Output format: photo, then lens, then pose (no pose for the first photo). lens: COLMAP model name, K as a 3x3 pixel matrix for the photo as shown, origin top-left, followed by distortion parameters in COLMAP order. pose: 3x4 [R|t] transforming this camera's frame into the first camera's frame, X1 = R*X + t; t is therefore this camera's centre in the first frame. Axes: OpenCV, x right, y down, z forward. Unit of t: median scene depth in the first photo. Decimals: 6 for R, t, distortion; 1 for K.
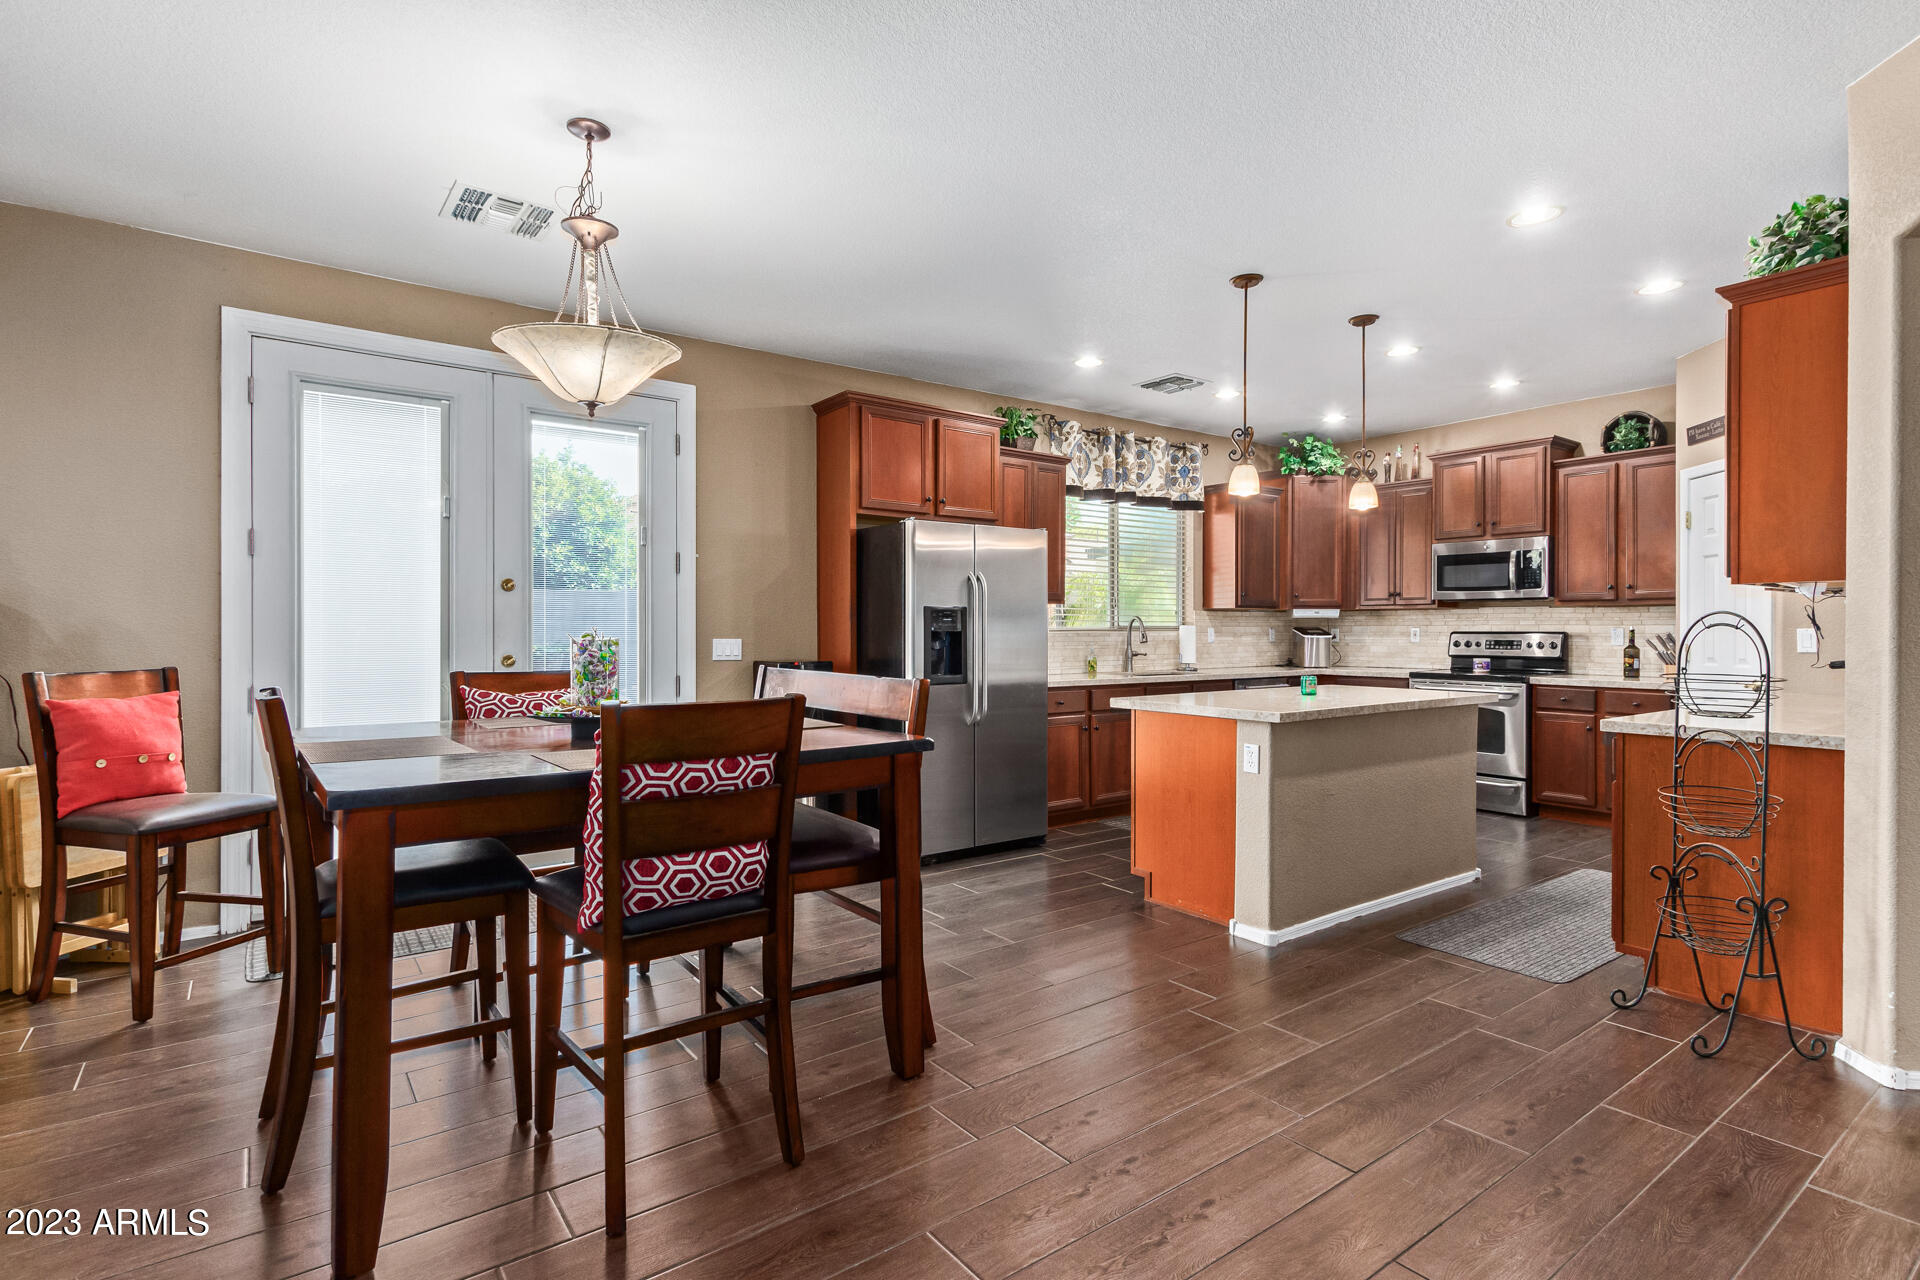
lens RADIAL K [[943.0, 0, 960.0], [0, 943.0, 640.0], [0, 0, 1]] dist [0.022102, 0.000527]
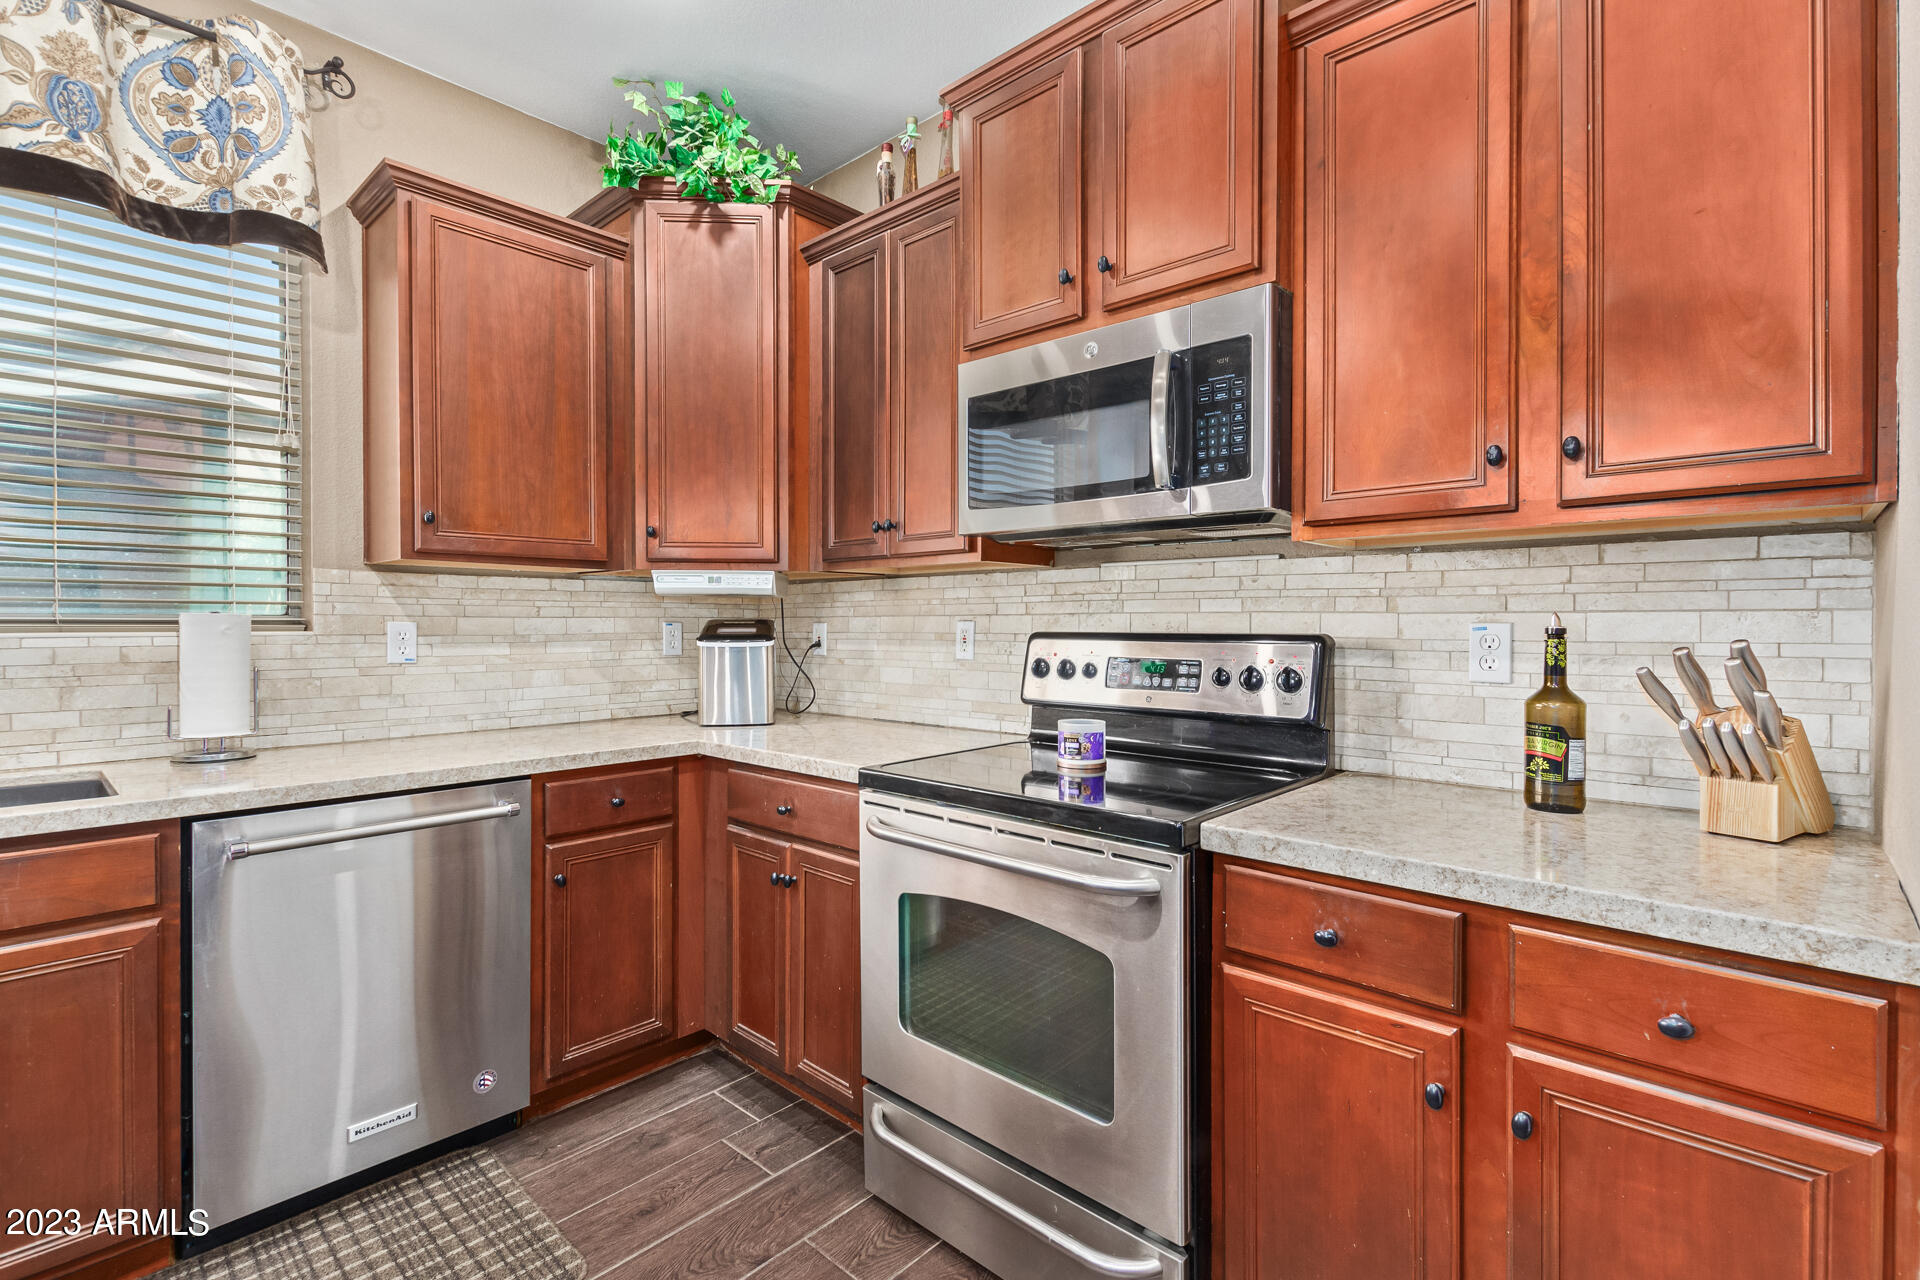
lens RADIAL K [[878.3, 0, 969.1], [0, 878.3, 625.6], [0, 0, 1]] dist [0.010018, -0.000334]
pose [[0.981203, -0.001482, 0.192971, 0.454380], [0.003091, 0.999963, -0.008034, -0.009153], [-0.192952, 0.008479, 0.981172, 0.720465]]
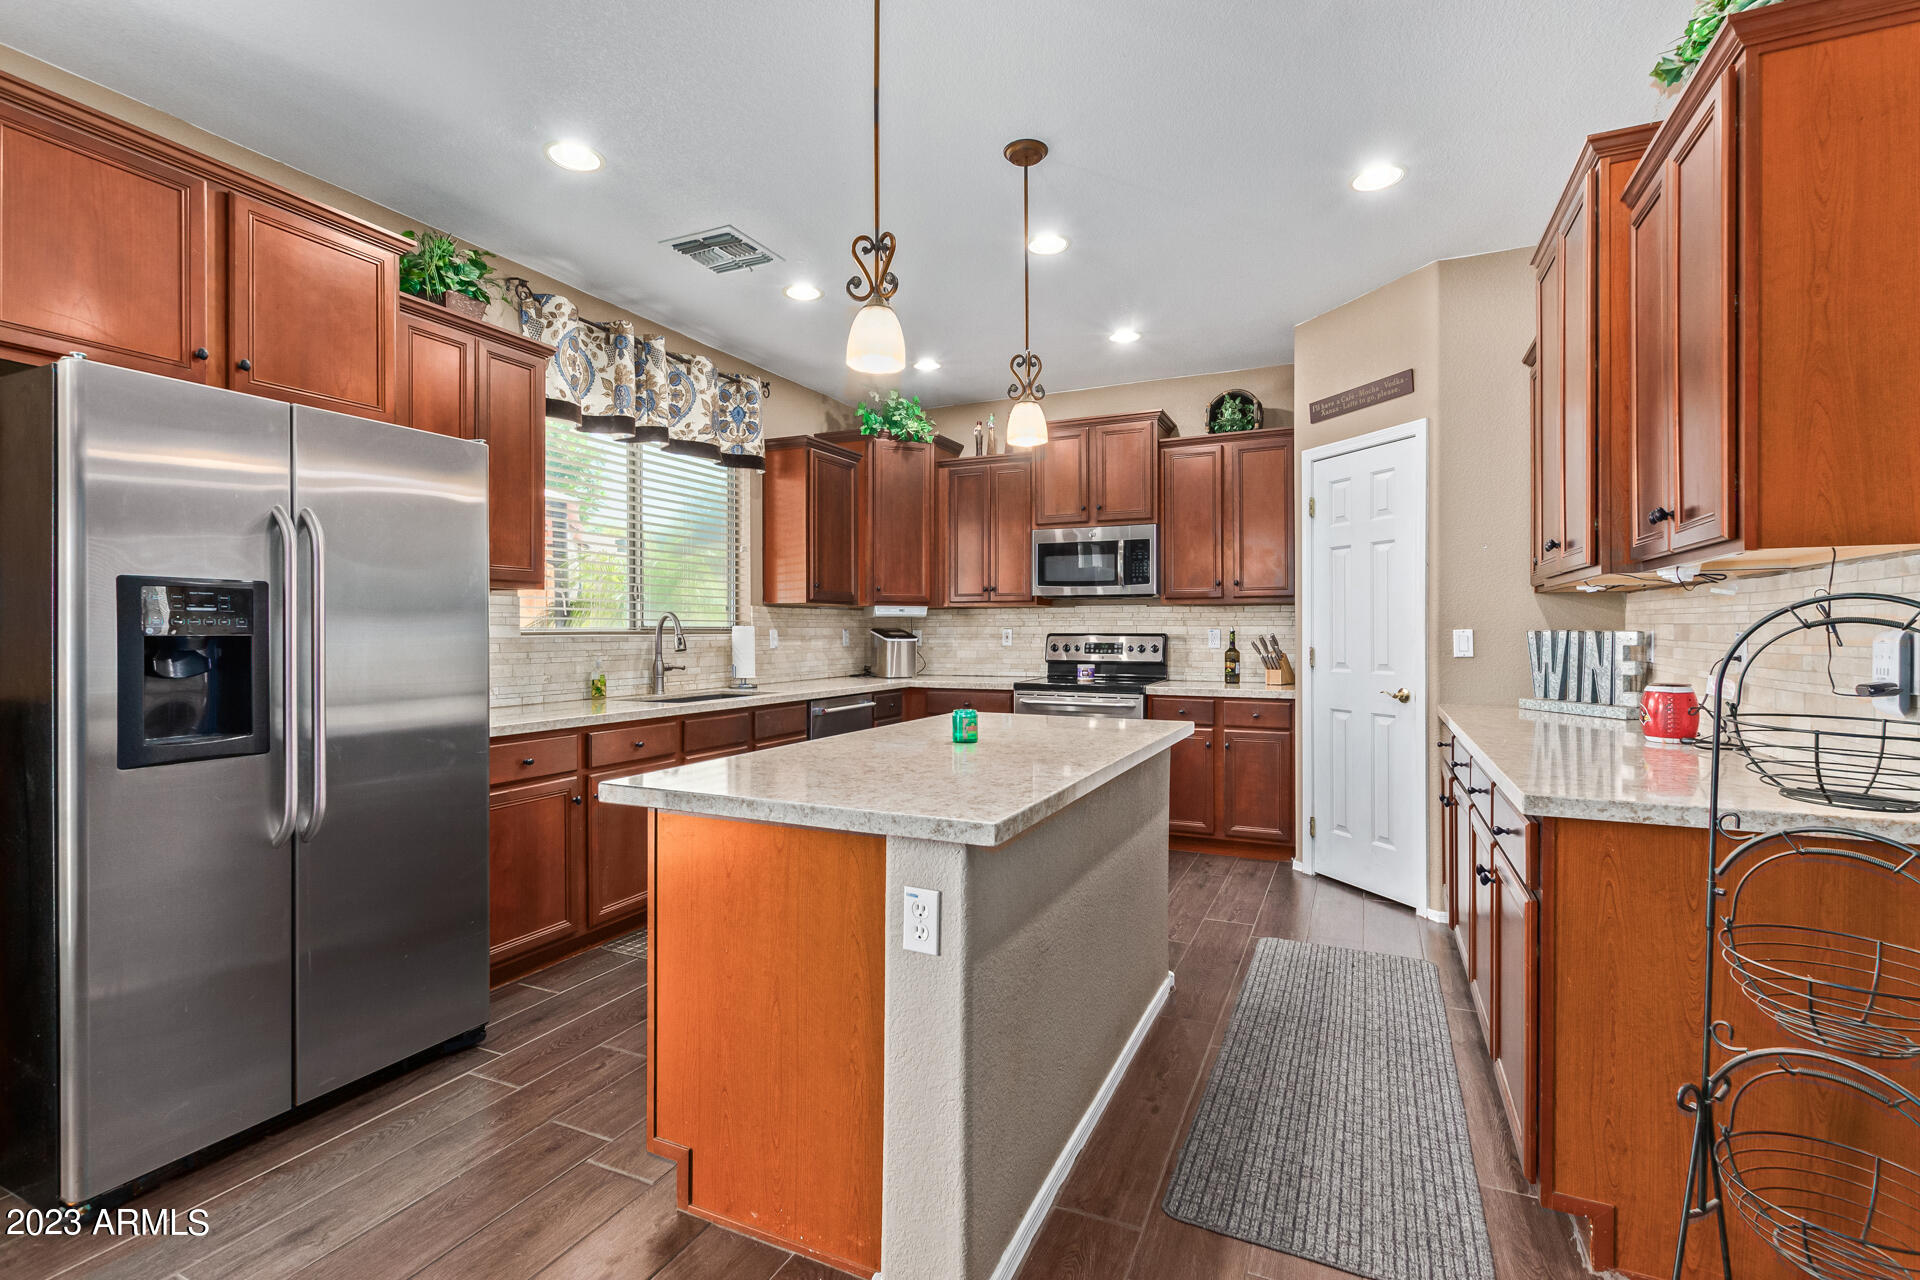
lens RADIAL K [[878.3, 0, 969.1], [0, 878.3, 625.6], [0, 0, 1]] dist [0.010018, -0.000334]
pose [[0.875285, 0.001250, 0.483605, 0.071369], [0.007265, 0.999850, -0.015734, -0.004134], [-0.483552, 0.017285, 0.875145, 0.350768]]
